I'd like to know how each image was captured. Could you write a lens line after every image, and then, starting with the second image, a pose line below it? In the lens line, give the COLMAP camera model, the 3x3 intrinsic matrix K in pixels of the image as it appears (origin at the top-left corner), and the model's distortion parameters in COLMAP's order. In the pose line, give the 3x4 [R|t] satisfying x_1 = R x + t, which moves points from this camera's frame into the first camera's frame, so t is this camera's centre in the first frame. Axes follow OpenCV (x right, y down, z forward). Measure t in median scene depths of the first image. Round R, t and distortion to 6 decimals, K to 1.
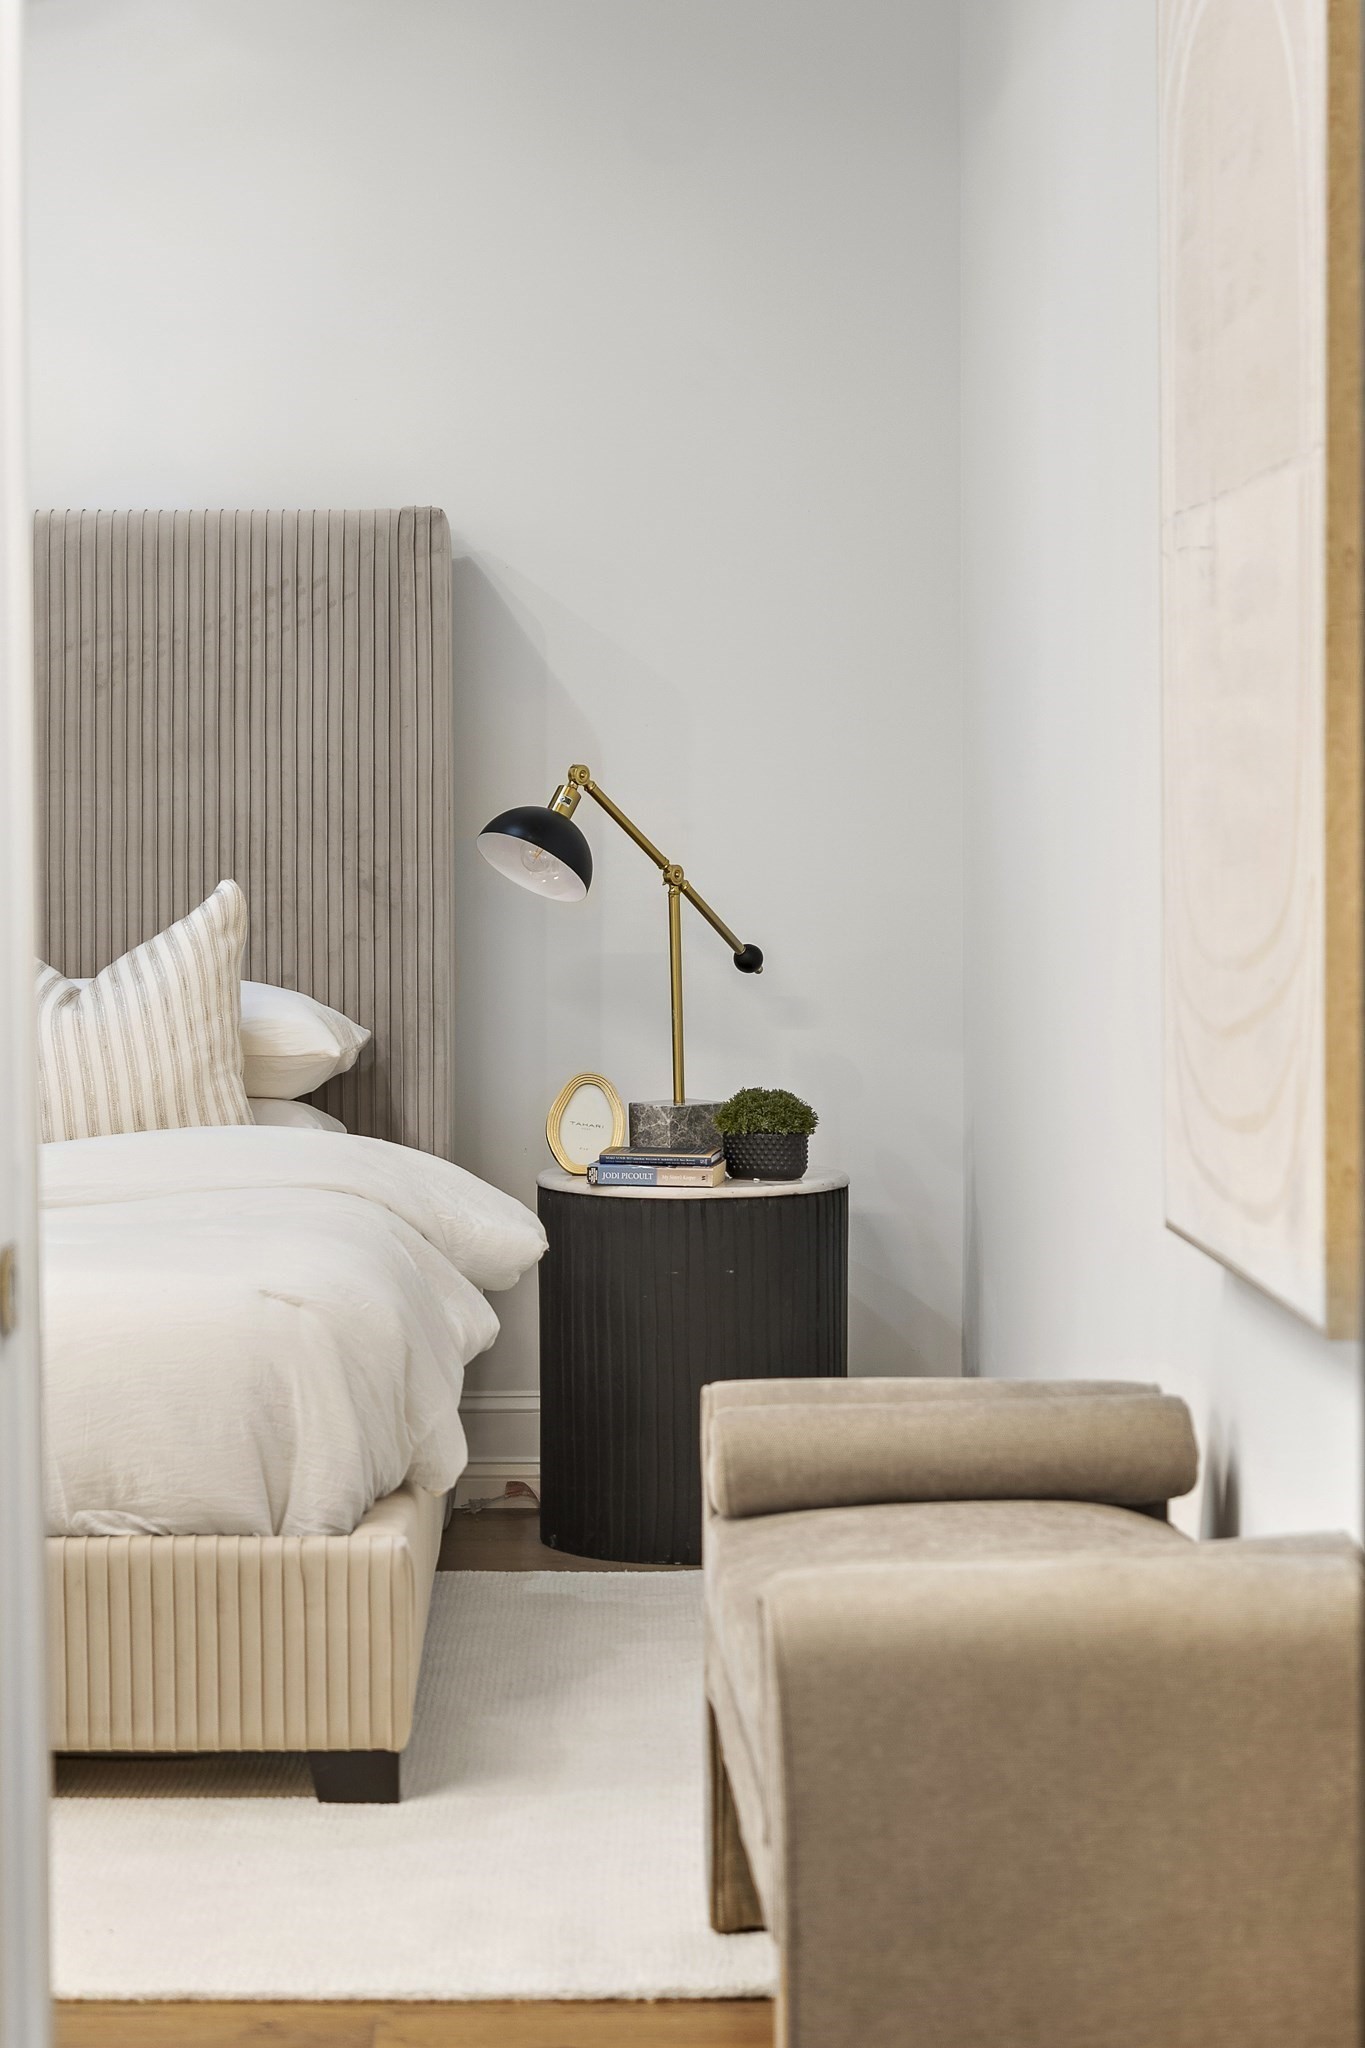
lens RADIAL K [[4239.0, 0, 682.5], [0, 4239.0, 1024.0], [0, 0, 1]] dist [-0.019037, -0.054688]
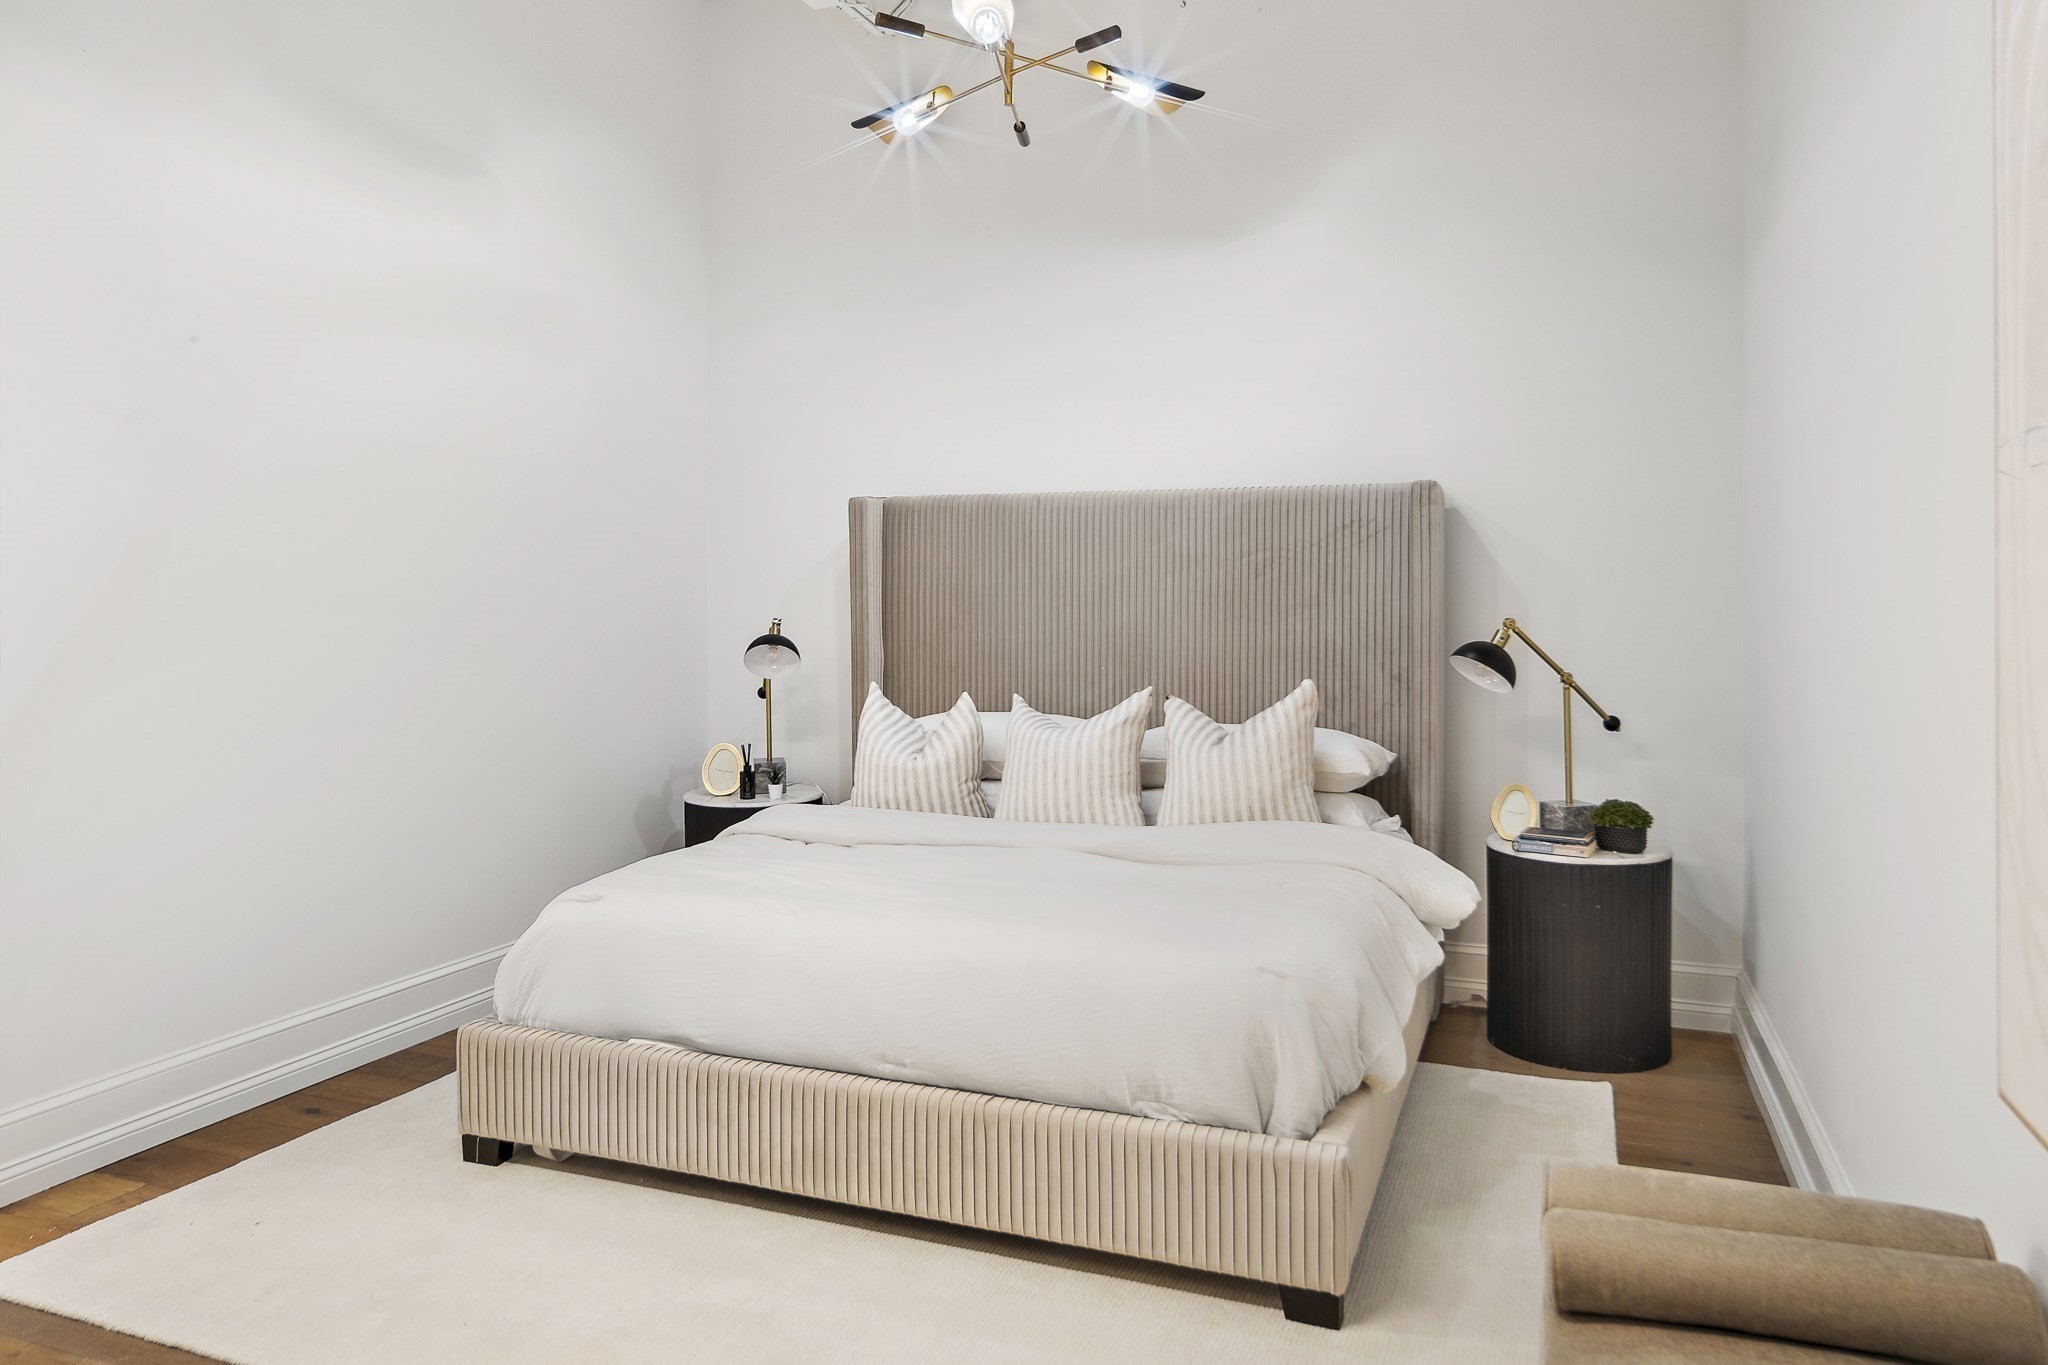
lens RADIAL K [[1370.3, 0, 1022.6], [0, 1370.3, 605.3], [0, 0, 1]] dist [-0.003315, 0.001654]
pose [[0.919582, 0.005646, -0.392858, 0.014121], [-0.024431, 0.998784, -0.042832, -0.036144], [0.392138, 0.048986, 0.918601, 0.375641]]
